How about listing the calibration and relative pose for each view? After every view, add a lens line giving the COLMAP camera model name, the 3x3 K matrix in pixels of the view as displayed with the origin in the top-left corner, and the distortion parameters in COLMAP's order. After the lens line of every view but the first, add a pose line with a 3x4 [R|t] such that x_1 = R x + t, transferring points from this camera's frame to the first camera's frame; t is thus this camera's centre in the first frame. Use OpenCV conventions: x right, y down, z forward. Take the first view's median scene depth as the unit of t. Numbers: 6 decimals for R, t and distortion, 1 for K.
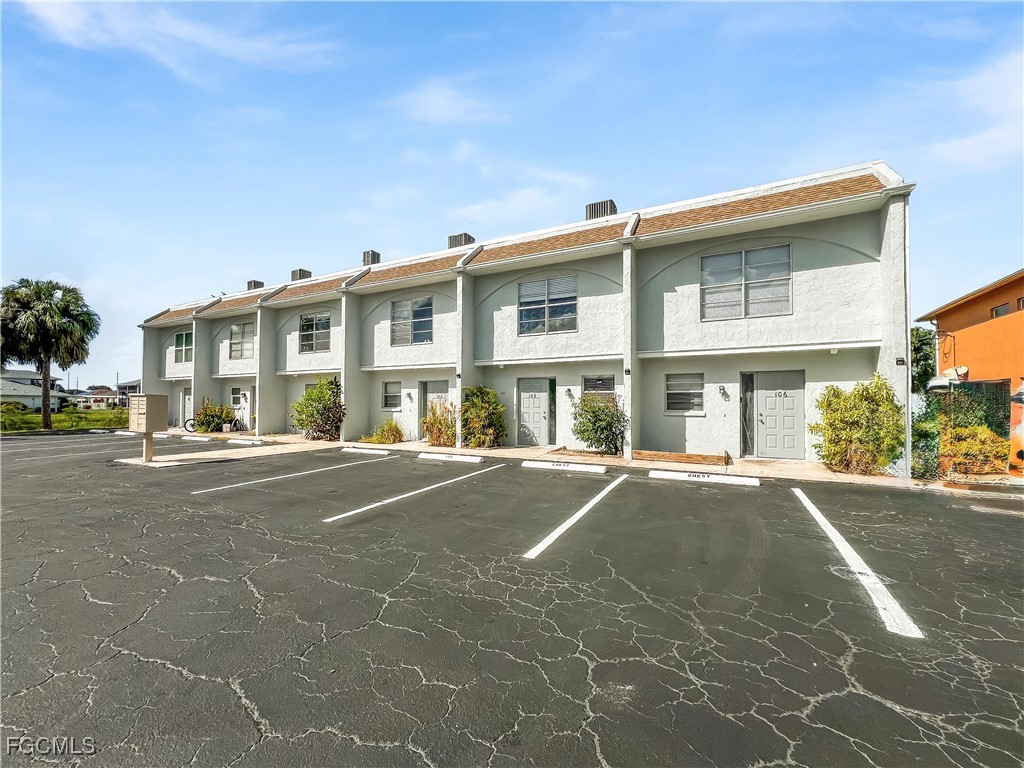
lens RADIAL K [[406.7, 0, 512.0], [0, 406.7, 384.0], [0, 0, 1]] dist [-0.001984, -0.000314]
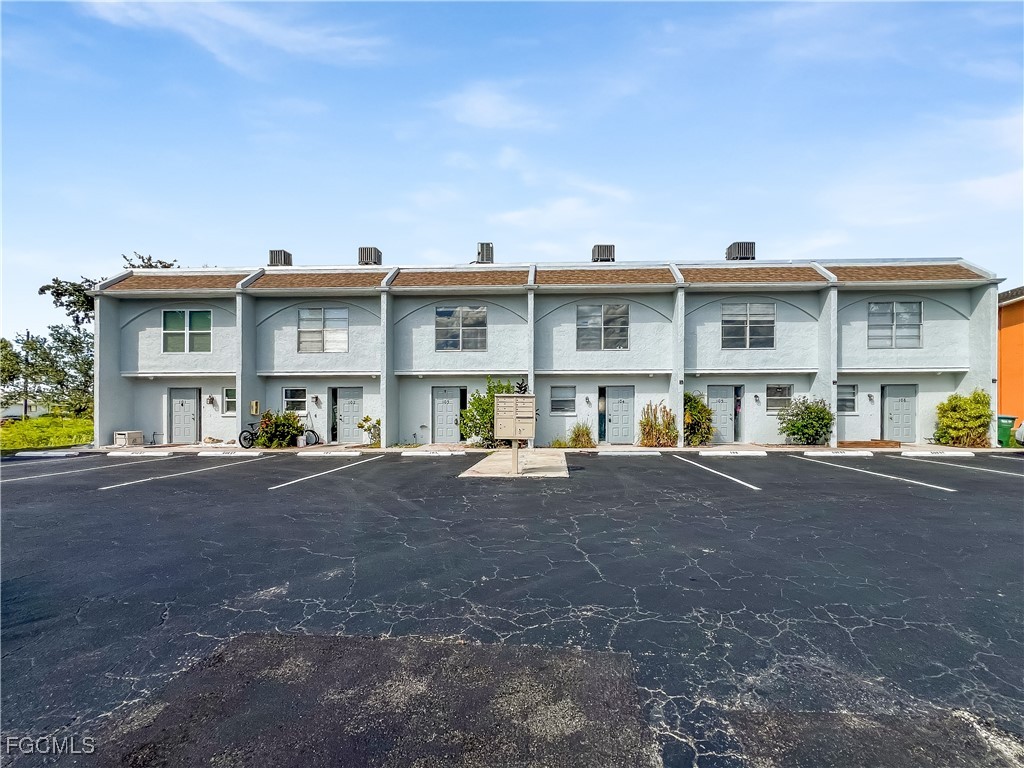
lens RADIAL K [[305.4, 0, 513.1], [0, 305.4, 408.2], [0, 0, 1]] dist [-0.000133, -0.000040]
pose [[0.902044, -0.006104, 0.431601, -0.570321], [-0.015427, 0.998805, 0.046369, 0.012336], [-0.431368, -0.048485, 0.900872, 0.290933]]
